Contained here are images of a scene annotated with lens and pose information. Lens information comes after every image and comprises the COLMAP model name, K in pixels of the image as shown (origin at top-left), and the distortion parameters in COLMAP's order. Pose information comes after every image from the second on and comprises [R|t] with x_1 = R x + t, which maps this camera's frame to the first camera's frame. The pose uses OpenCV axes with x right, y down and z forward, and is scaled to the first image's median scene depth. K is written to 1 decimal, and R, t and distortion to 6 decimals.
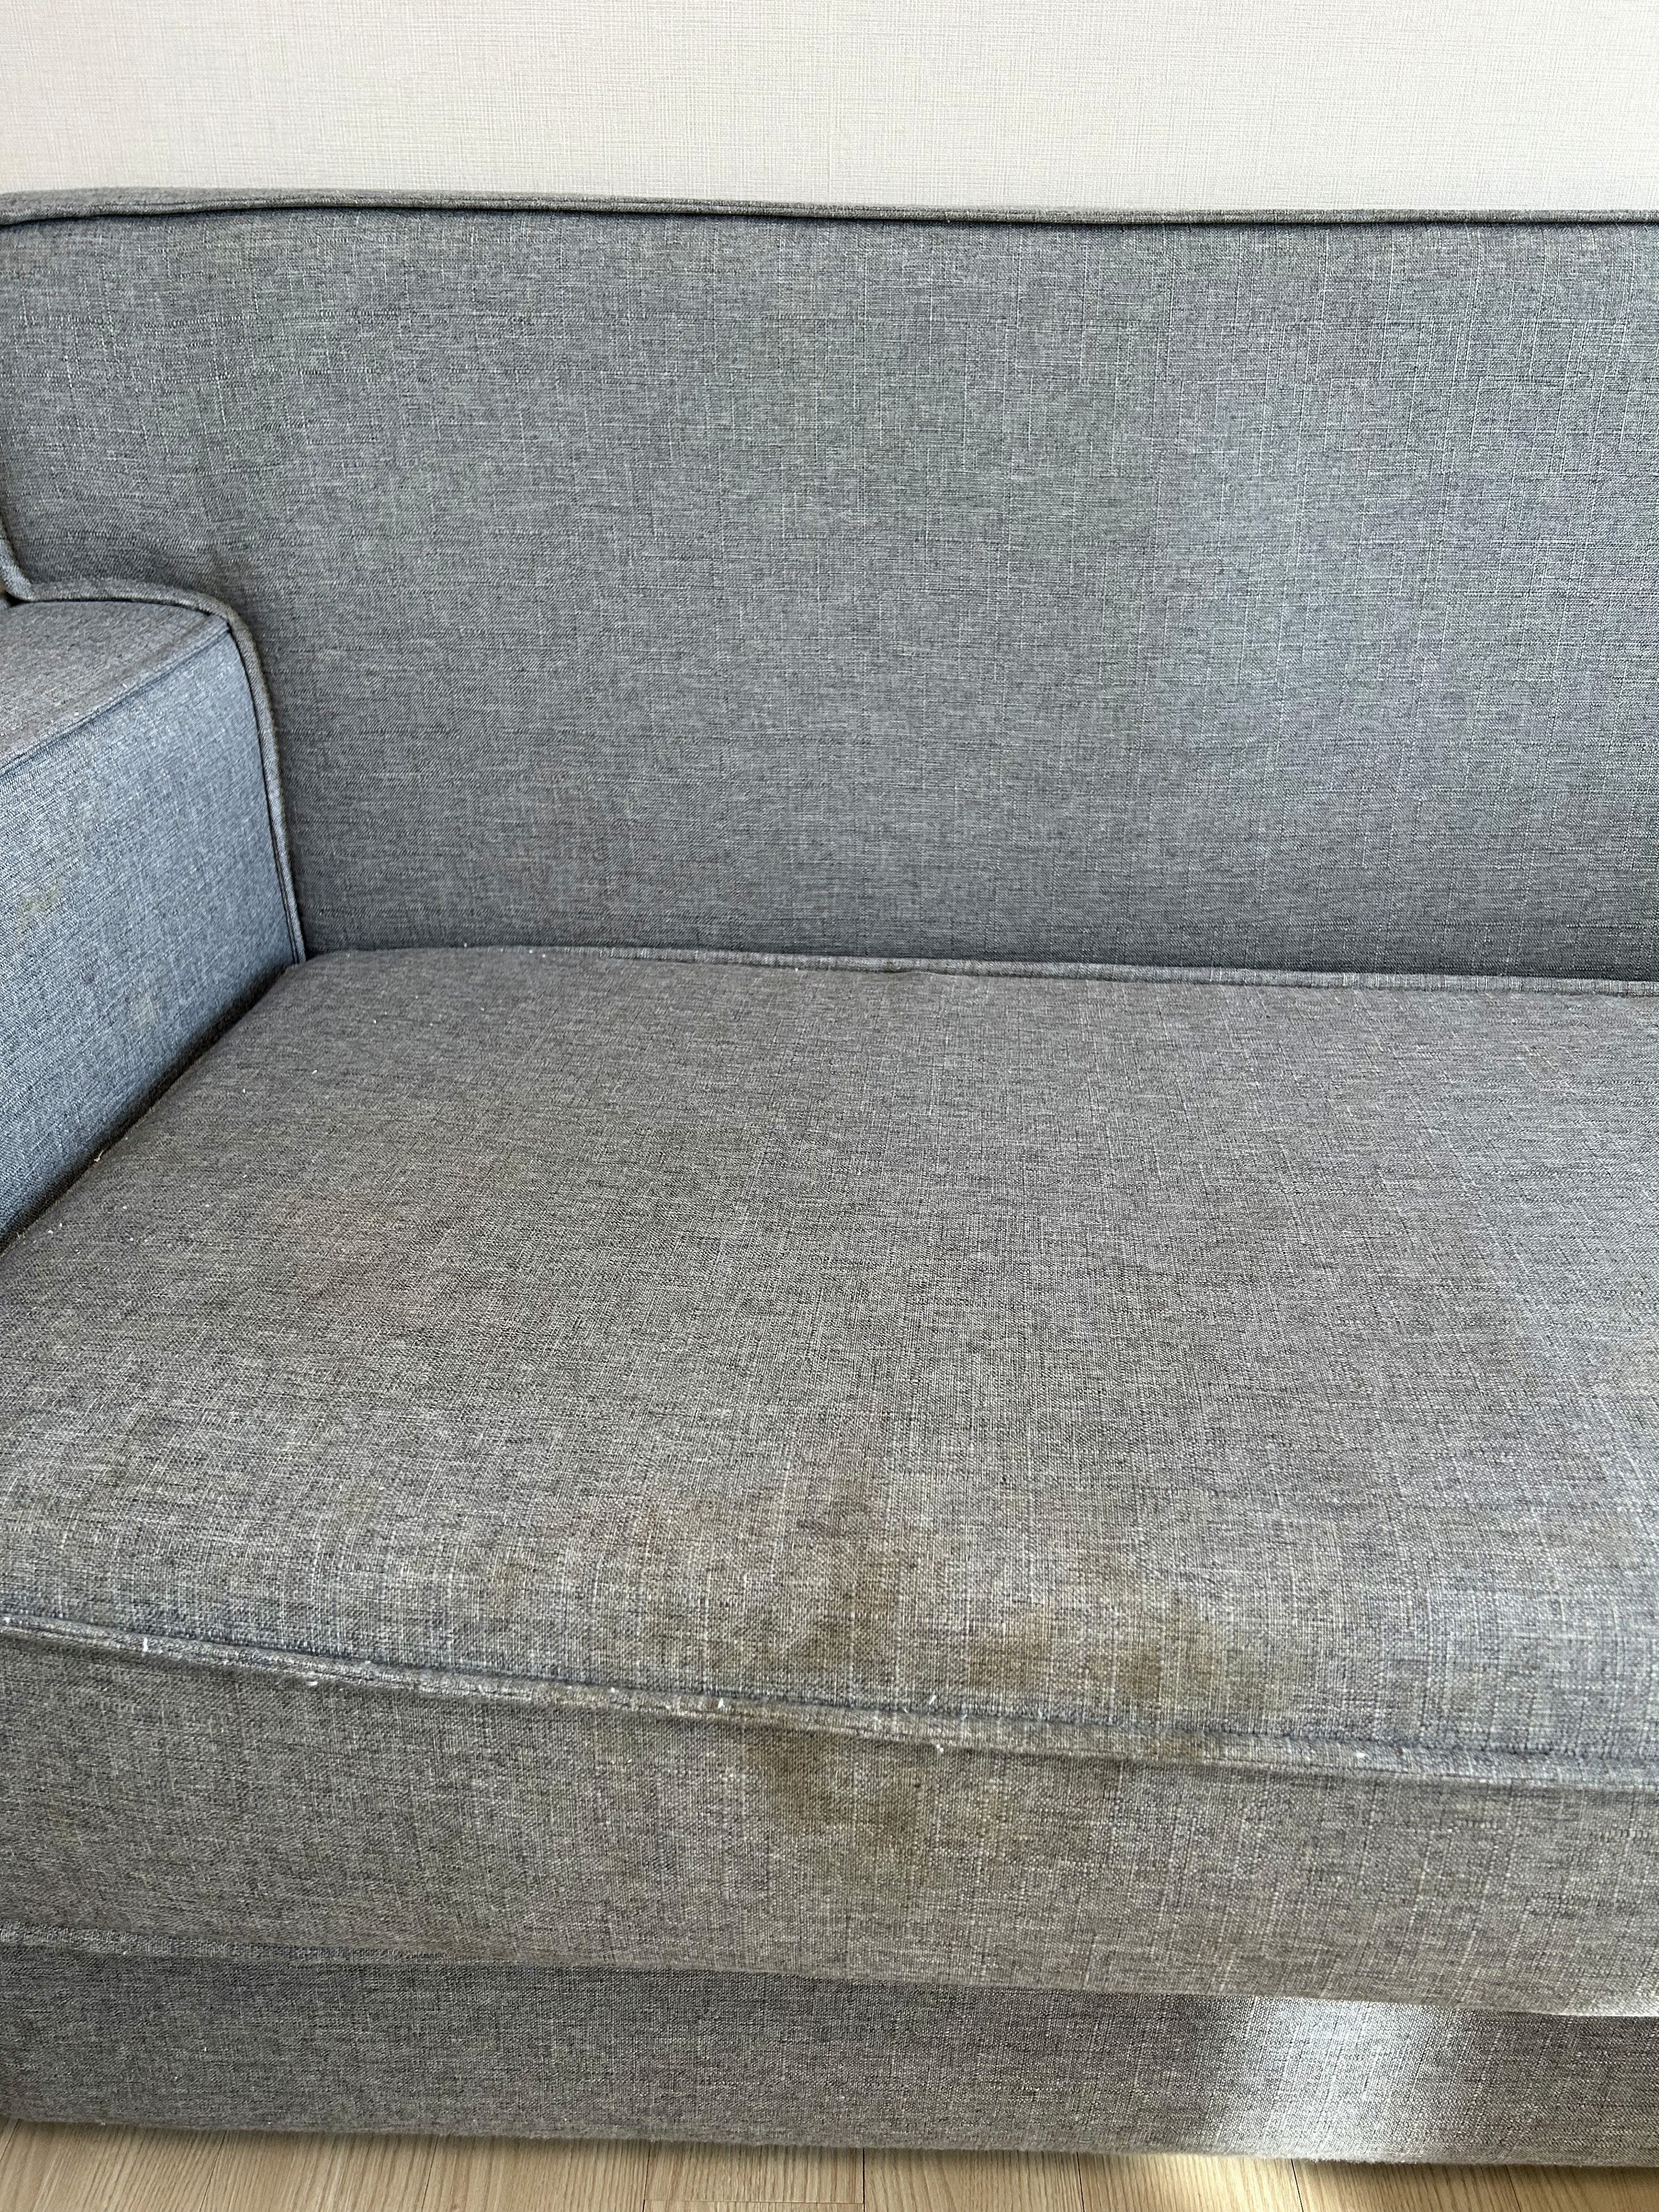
lens RADIAL K [[1650.7, 0, 864.4], [0, 1650.7, 1120.8], [0, 0, 1]] dist [0.033894, -0.054295]
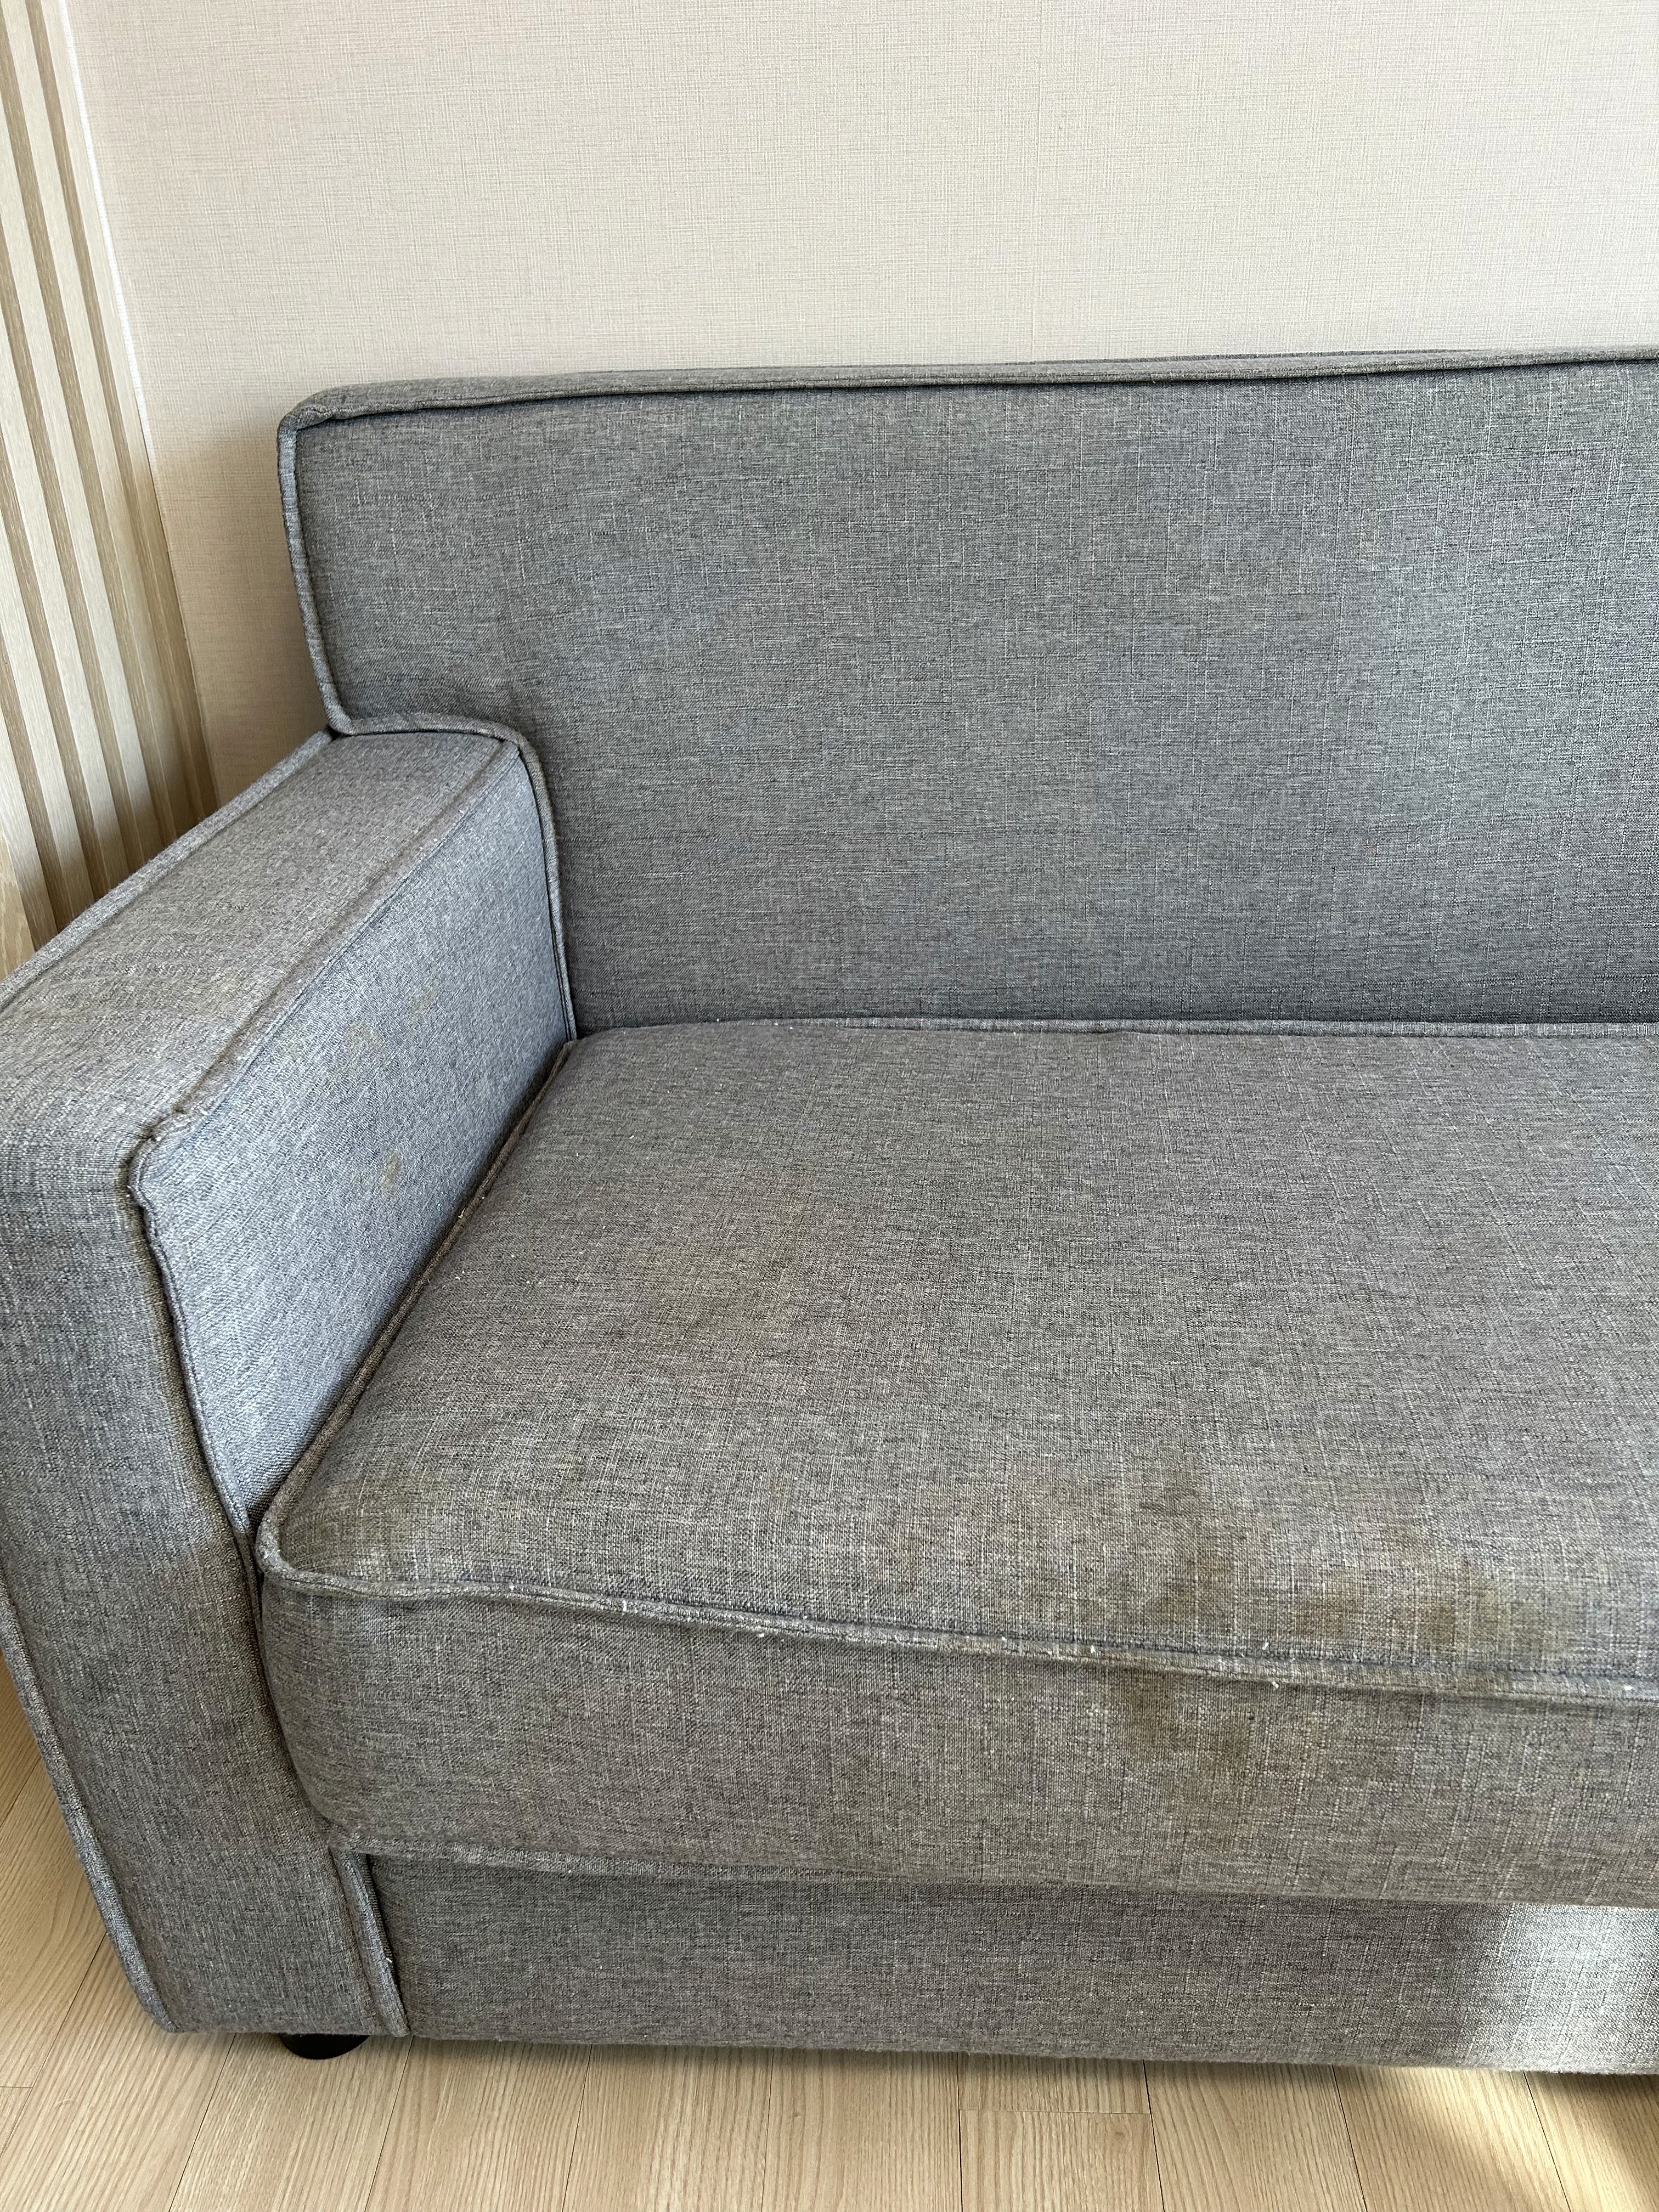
lens RADIAL K [[1650.7, 0, 841.9], [0, 1650.7, 1125.3], [0, 0, 1]] dist [0.033894, -0.054295]
pose [[0.998373, -0.023558, -0.051922, -0.132853], [0.022454, 0.999511, -0.021744, -0.009920], [0.052409, 0.020543, 0.998414, -0.164291]]
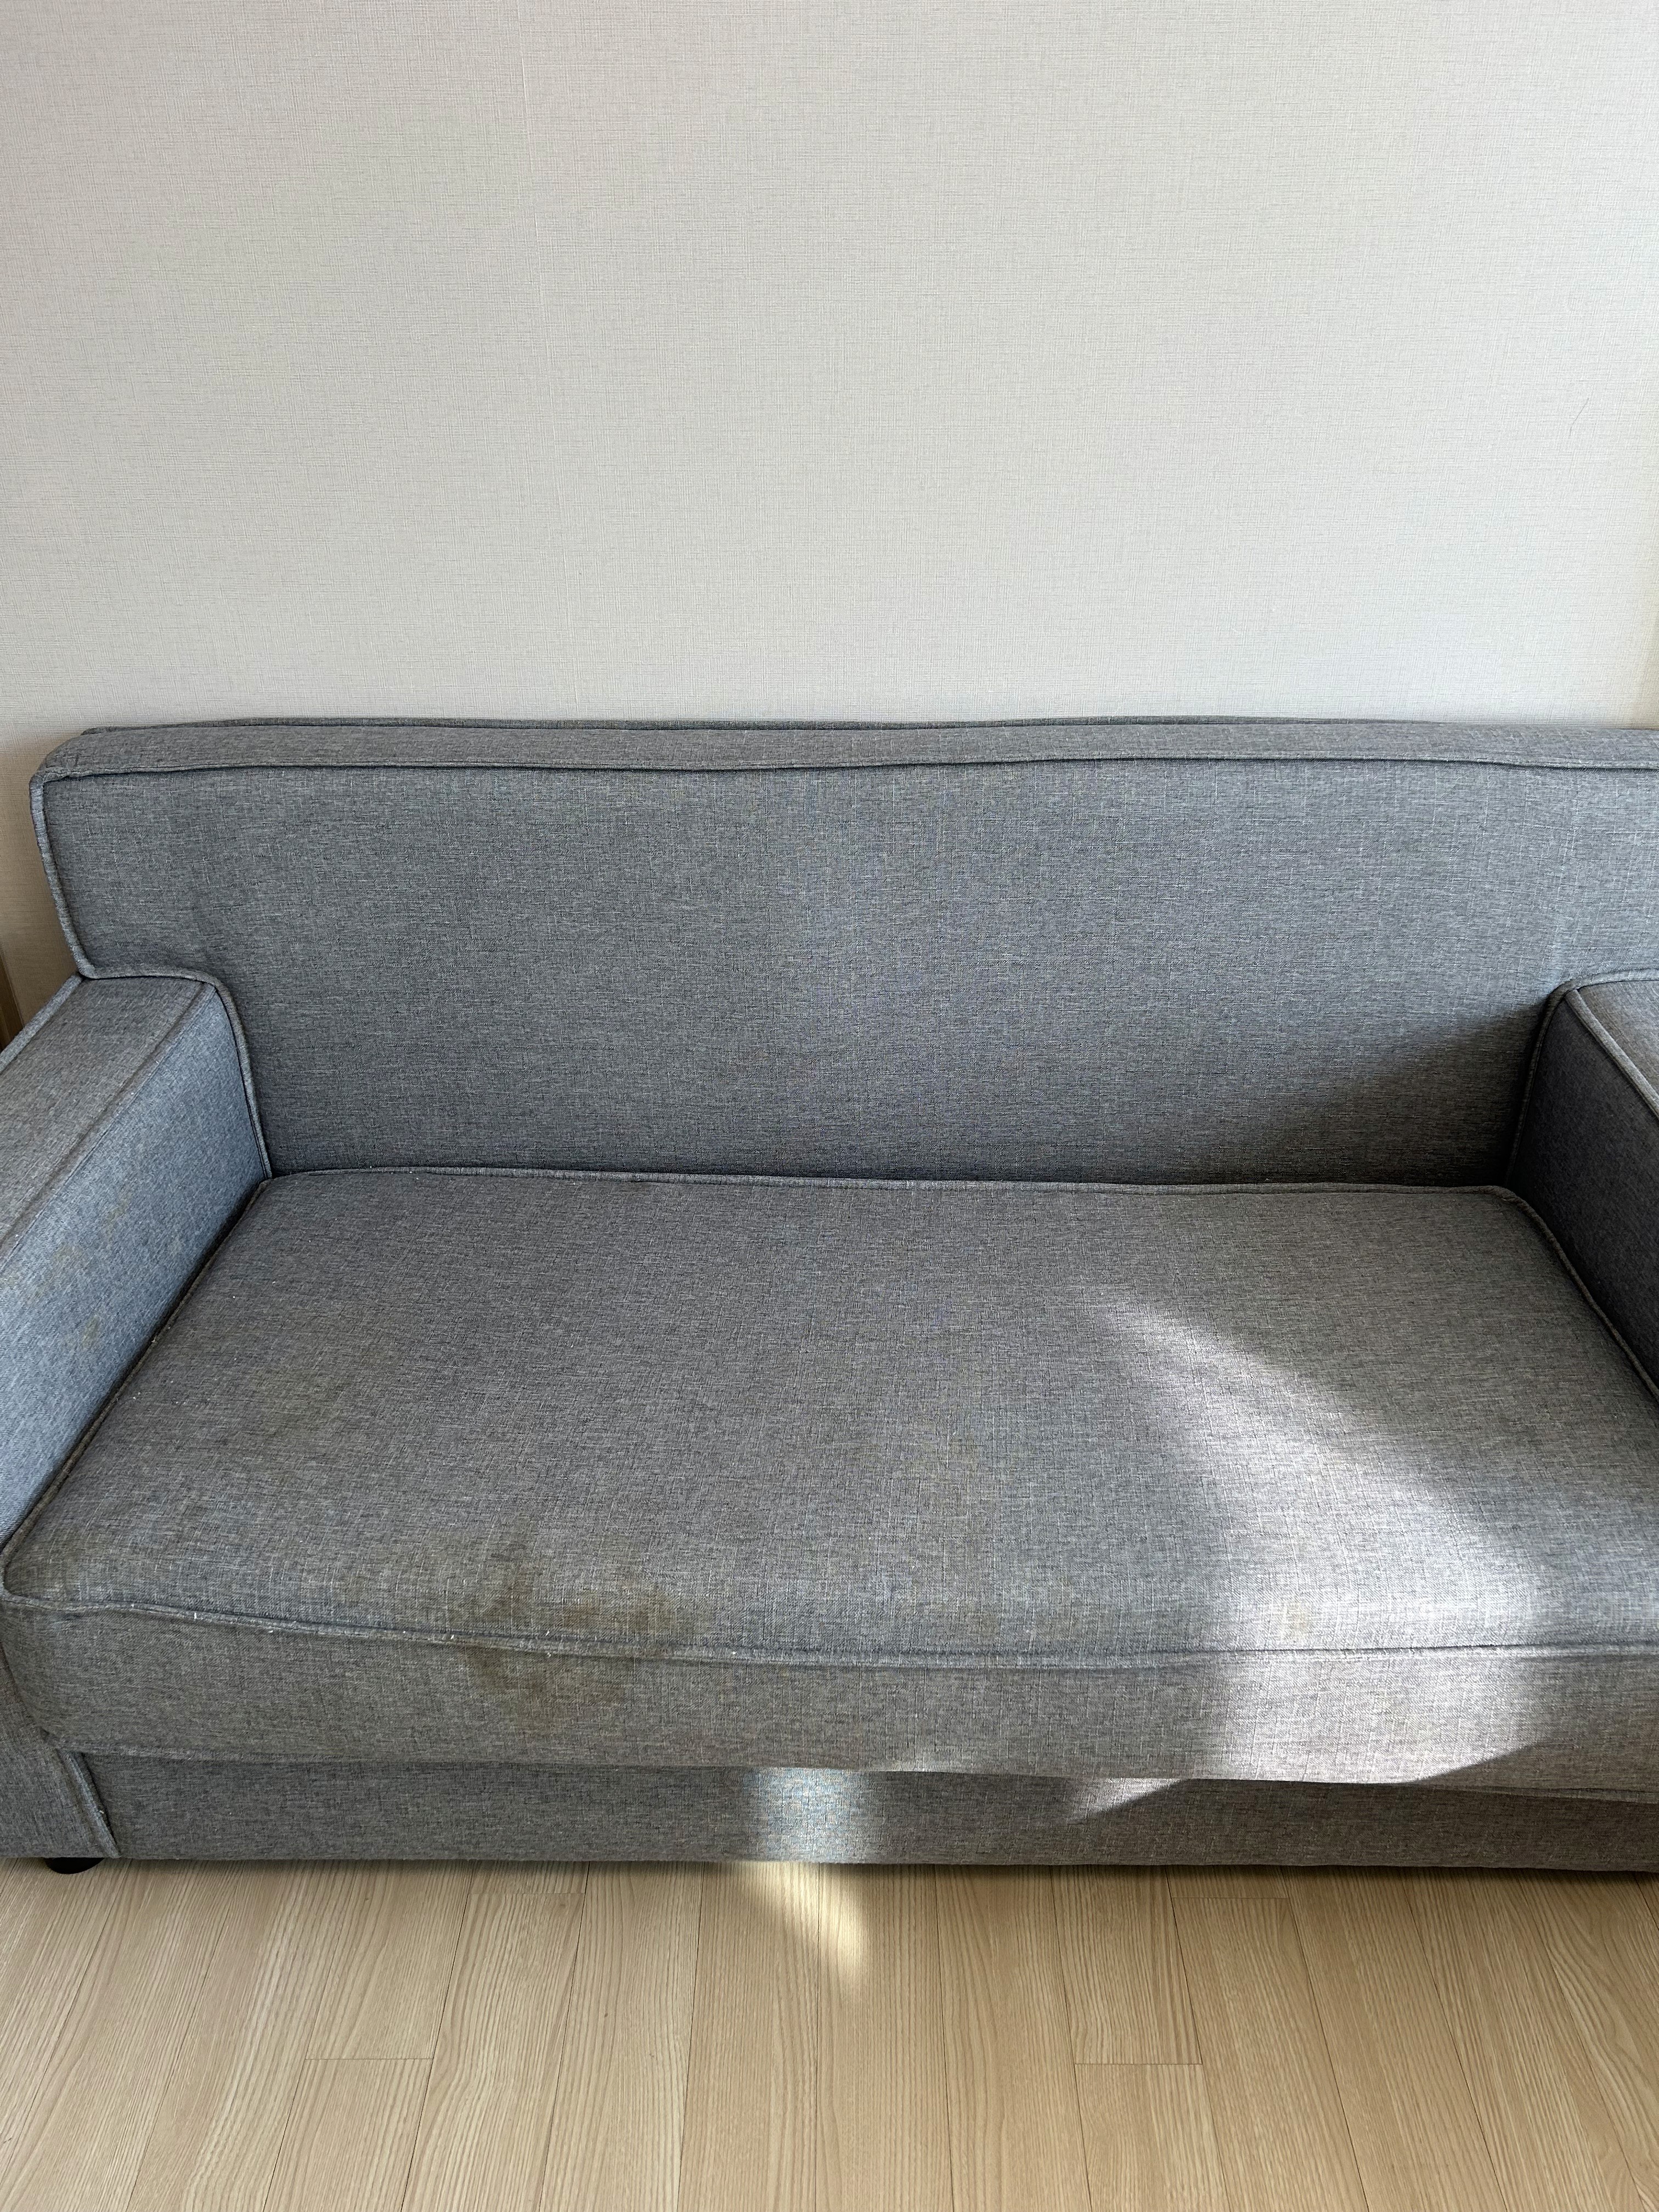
lens RADIAL K [[1650.7, 0, 876.1], [0, 1650.7, 1112.0], [0, 0, 1]] dist [0.033894, -0.054295]
pose [[0.999822, -0.018828, 0.001267, 0.331957], [0.018750, 0.998762, 0.046065, -0.301155], [-0.002133, -0.046033, 0.998938, -0.808608]]
